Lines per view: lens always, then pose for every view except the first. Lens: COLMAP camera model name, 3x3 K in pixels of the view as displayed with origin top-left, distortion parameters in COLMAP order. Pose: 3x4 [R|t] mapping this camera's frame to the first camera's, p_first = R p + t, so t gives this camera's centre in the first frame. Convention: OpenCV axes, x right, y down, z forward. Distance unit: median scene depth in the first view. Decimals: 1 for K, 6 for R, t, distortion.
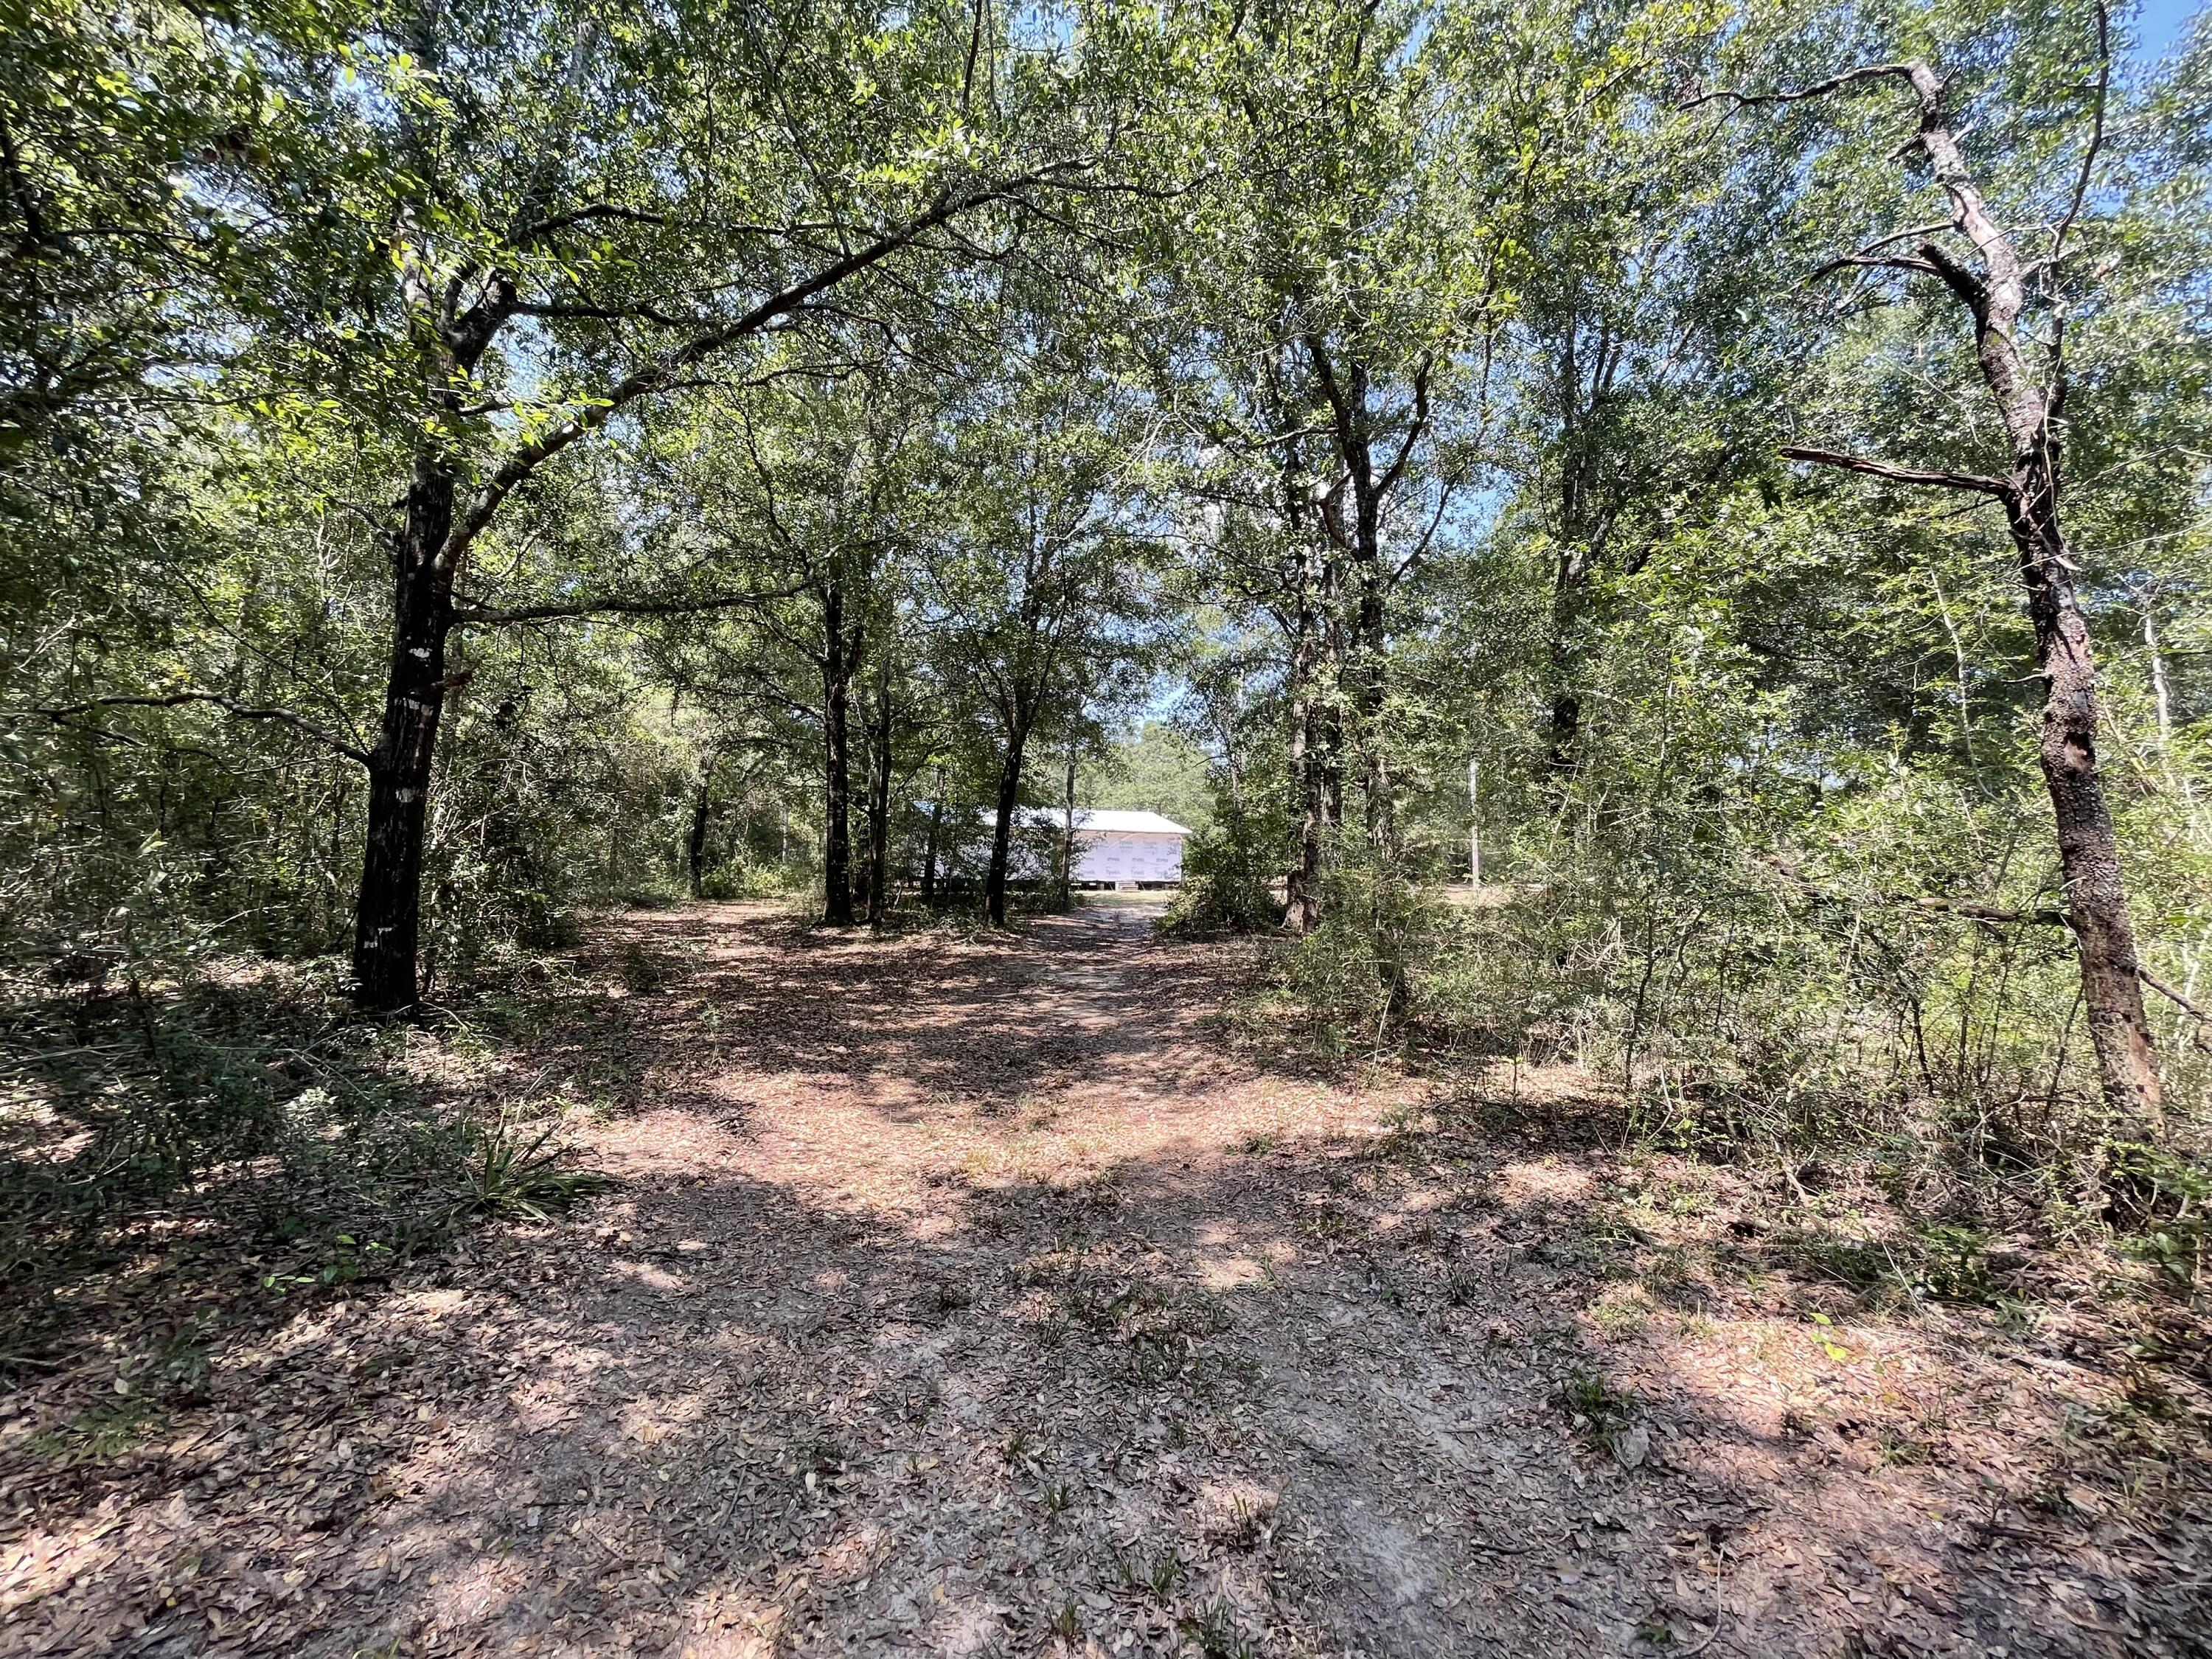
lens RADIAL K [[887.1, 0, 1112.0], [0, 887.1, 832.1], [0, 0, 1]] dist [-0.010106, 0.003896]
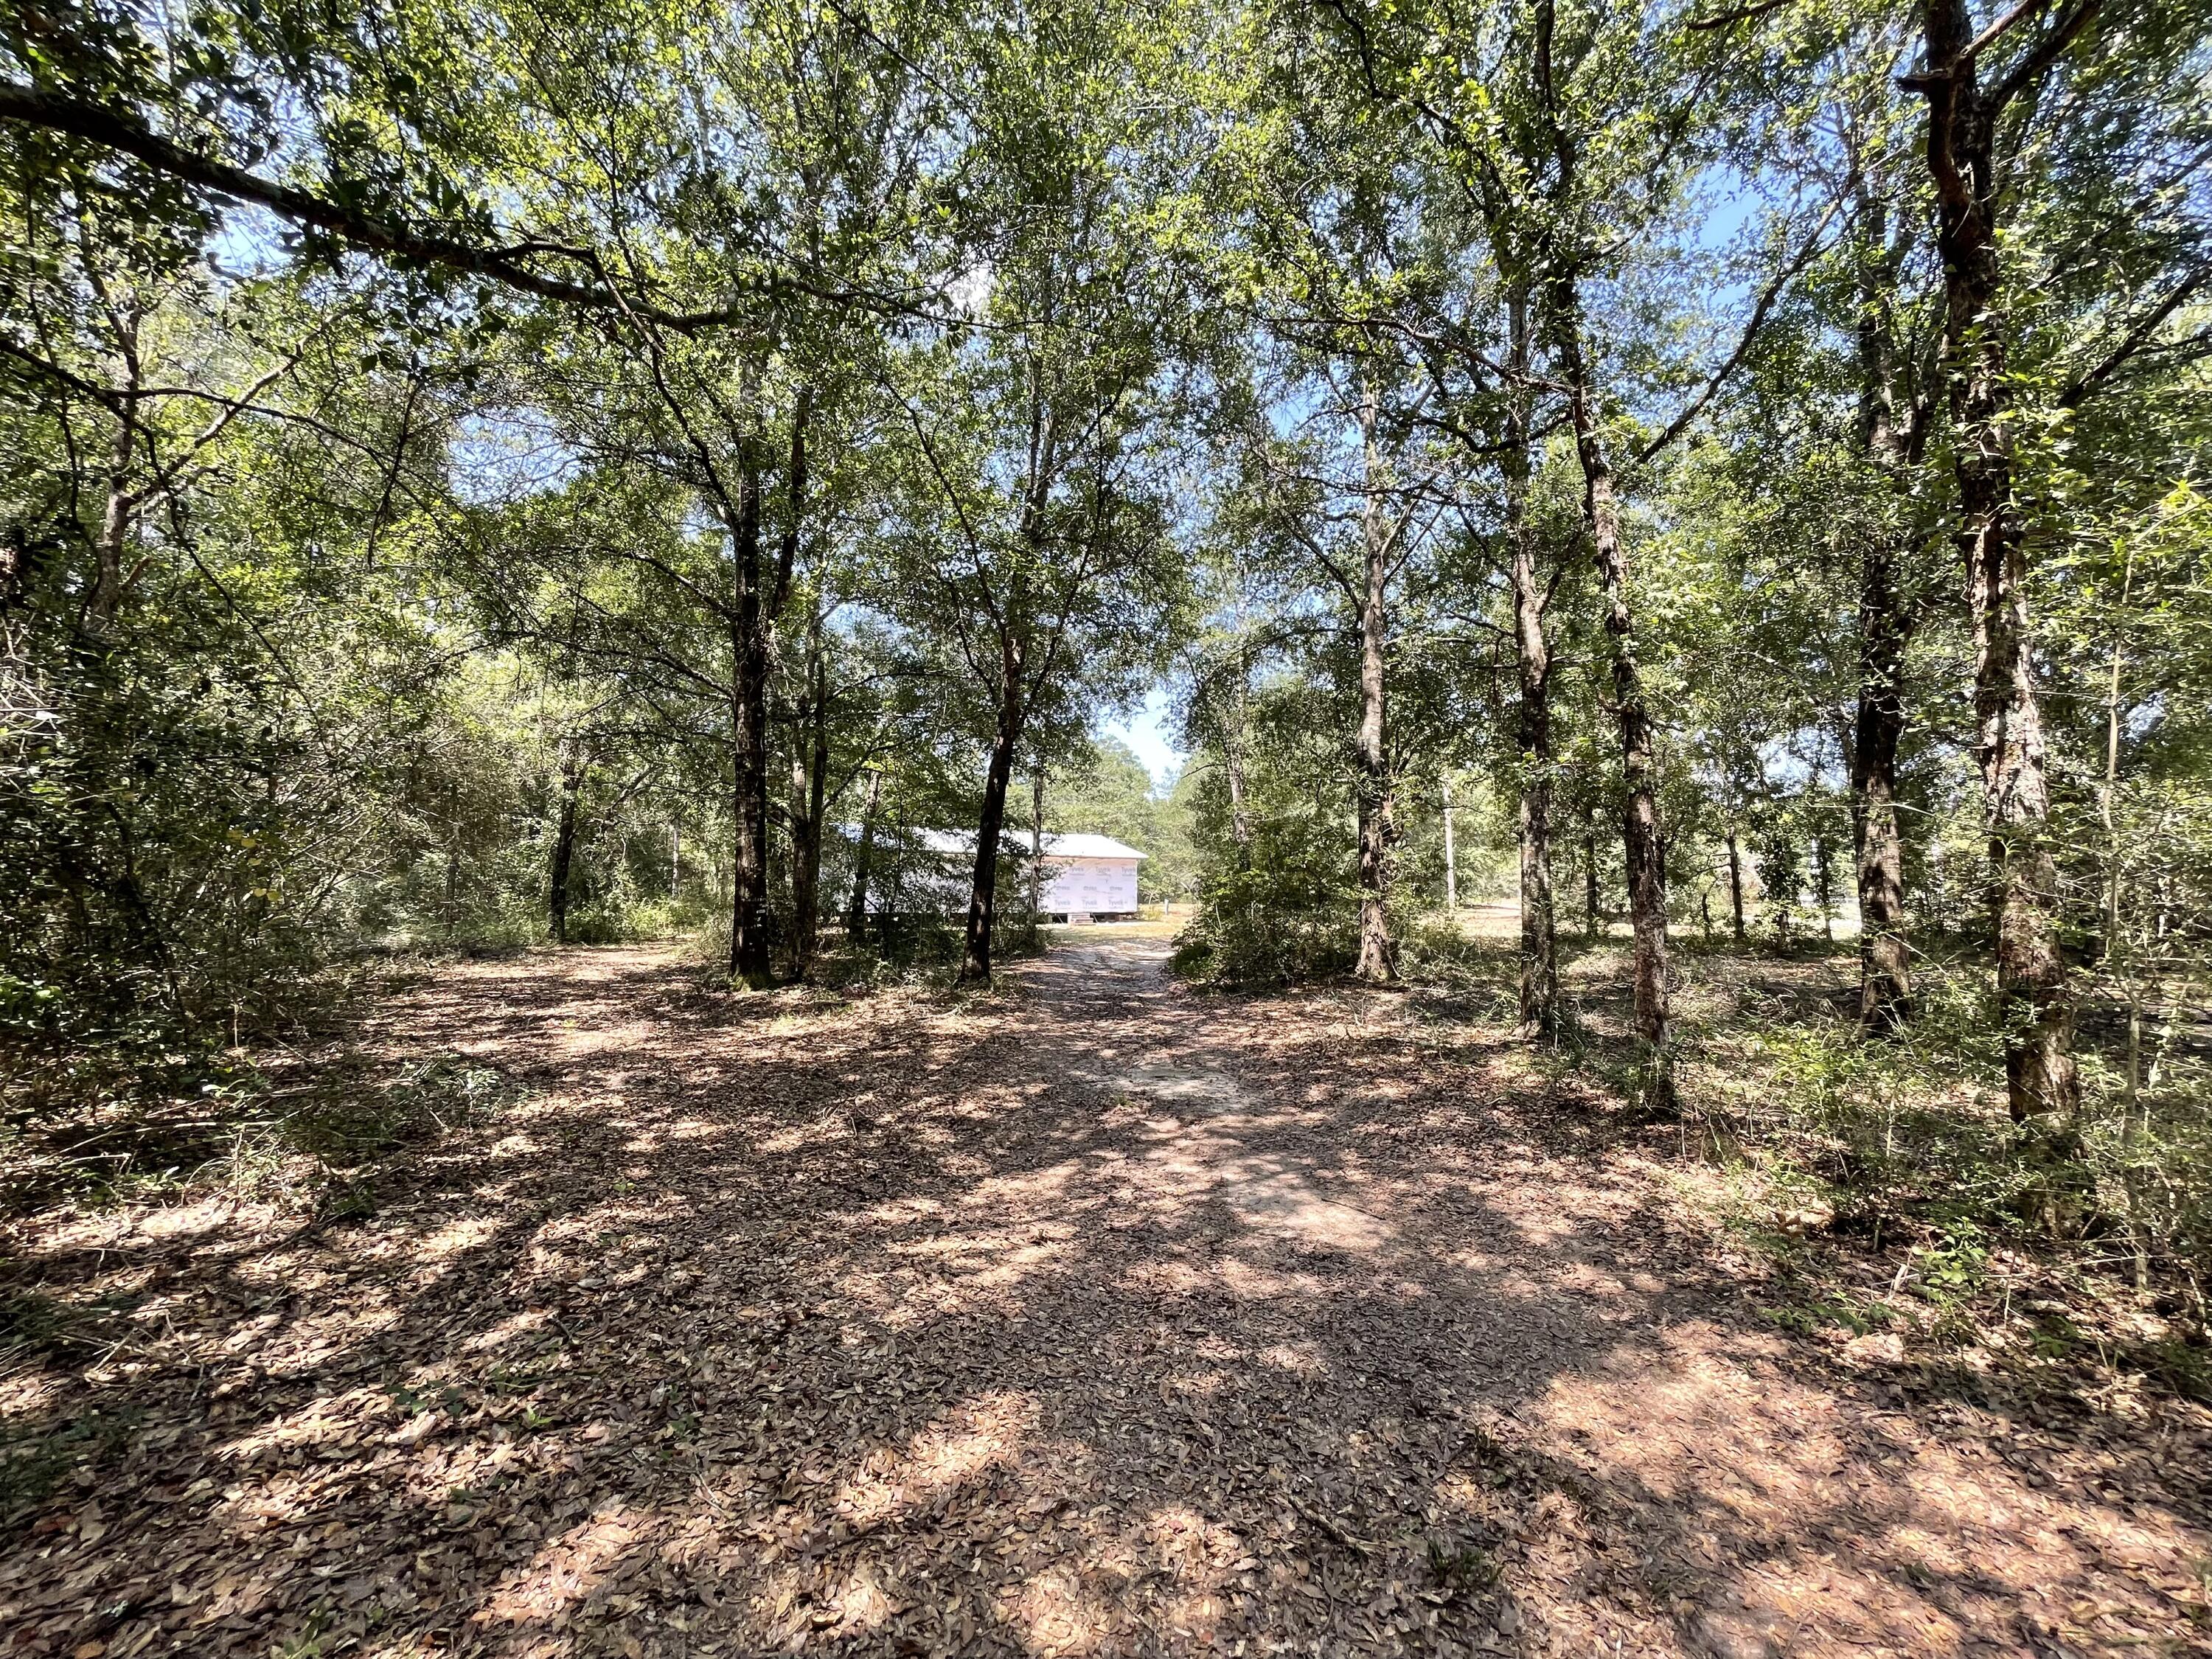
lens RADIAL K [[887.1, 0, 1112.0], [0, 887.1, 832.1], [0, 0, 1]] dist [-0.010106, 0.003896]
pose [[0.994499, -0.003959, 0.104670, -0.072123], [0.007292, 0.999478, -0.031480, 0.004914], [-0.104491, 0.032070, 0.994009, 0.190936]]
